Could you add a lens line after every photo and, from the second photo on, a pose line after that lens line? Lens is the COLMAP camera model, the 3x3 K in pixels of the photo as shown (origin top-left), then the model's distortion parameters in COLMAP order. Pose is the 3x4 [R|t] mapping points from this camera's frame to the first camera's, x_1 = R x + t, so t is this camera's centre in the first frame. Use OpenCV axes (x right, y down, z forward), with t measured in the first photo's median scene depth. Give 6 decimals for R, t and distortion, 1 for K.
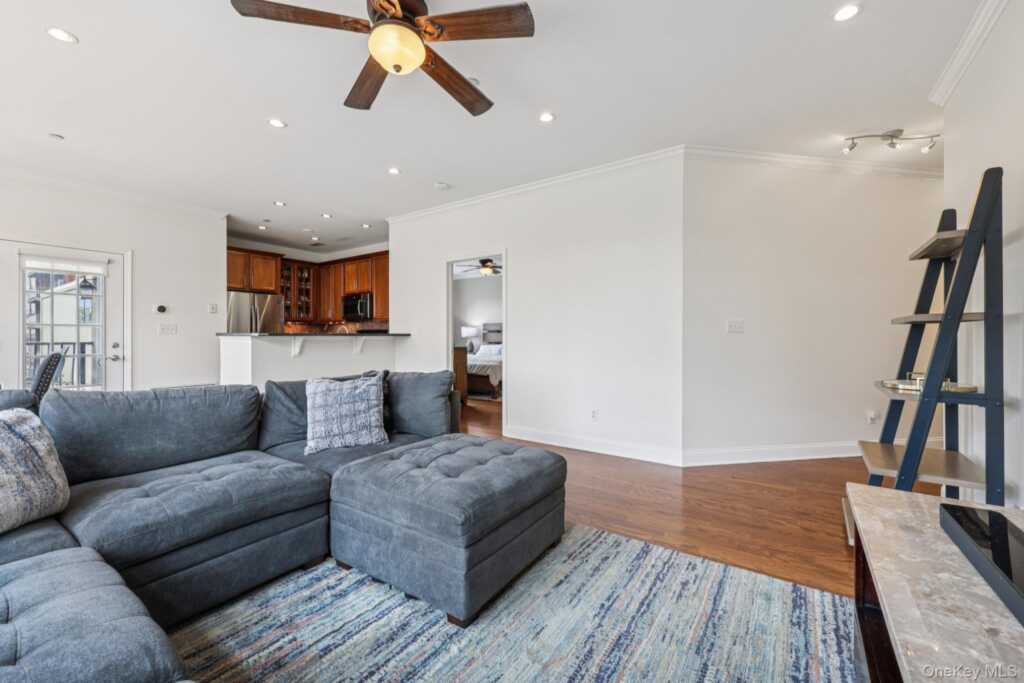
lens RADIAL K [[421.6, 0, 511.1], [0, 421.6, 334.1], [0, 0, 1]] dist [0.000664, -0.000042]
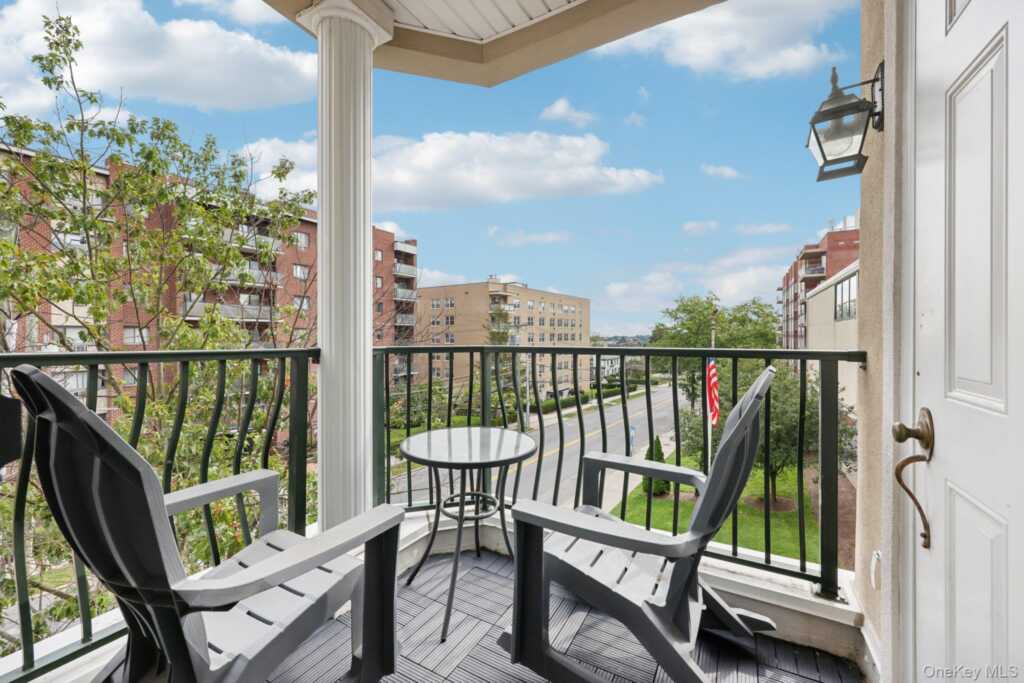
lens RADIAL K [[421.6, 0, 511.1], [0, 421.6, 334.1], [0, 0, 1]] dist [0.000664, -0.000042]
pose [[0.110386, 0.001689, -0.993887, -1.726424], [0.001849, 0.999996, 0.001905, 0.011132], [0.993887, -0.002048, 0.110383, 1.719320]]
